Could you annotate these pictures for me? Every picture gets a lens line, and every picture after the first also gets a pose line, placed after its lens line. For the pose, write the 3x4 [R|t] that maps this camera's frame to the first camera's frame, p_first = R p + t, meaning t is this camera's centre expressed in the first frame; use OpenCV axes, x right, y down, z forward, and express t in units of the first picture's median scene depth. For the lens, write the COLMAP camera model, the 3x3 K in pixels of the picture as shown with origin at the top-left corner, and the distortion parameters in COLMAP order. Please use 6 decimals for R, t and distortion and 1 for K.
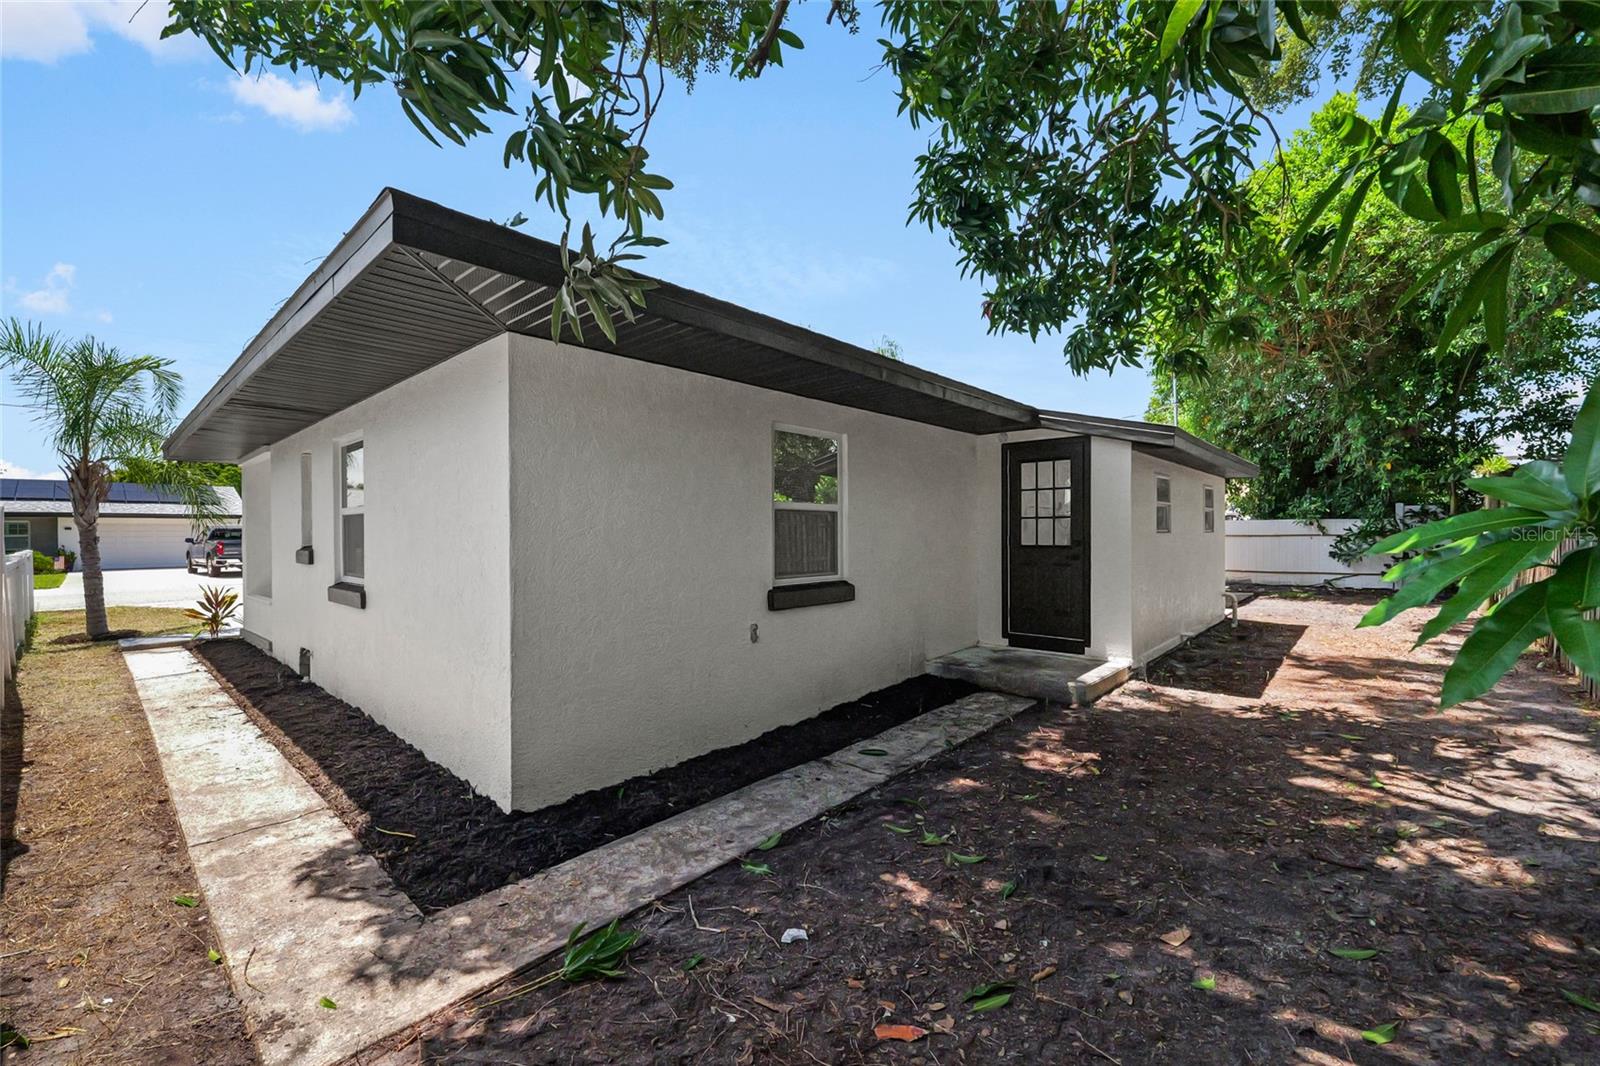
lens RADIAL K [[657.6, 0, 803.2], [0, 657.6, 534.2], [0, 0, 1]] dist [-0.014472, 0.001182]
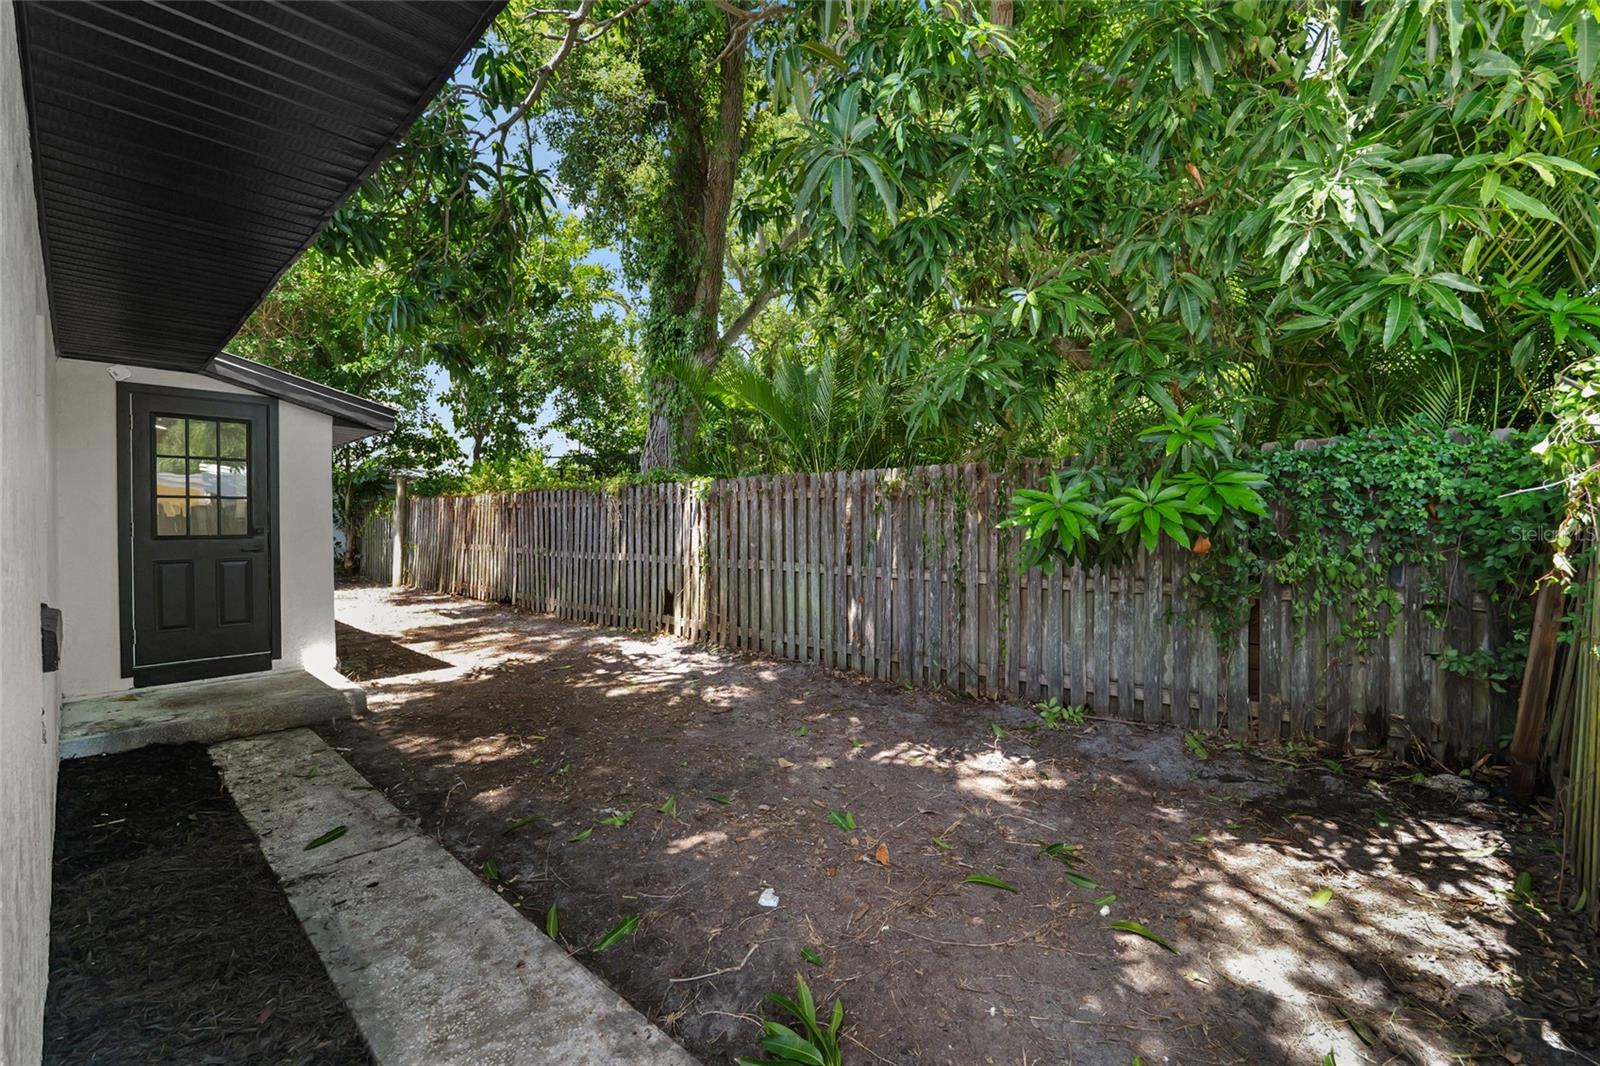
lens RADIAL K [[657.6, 0, 803.8], [0, 657.6, 531.2], [0, 0, 1]] dist [-0.014472, 0.001182]
pose [[-0.007657, -0.007268, 0.999944, -0.633905], [0.008016, 0.999941, 0.007330, 0.021279], [-0.999939, 0.008072, -0.007599, 0.583995]]
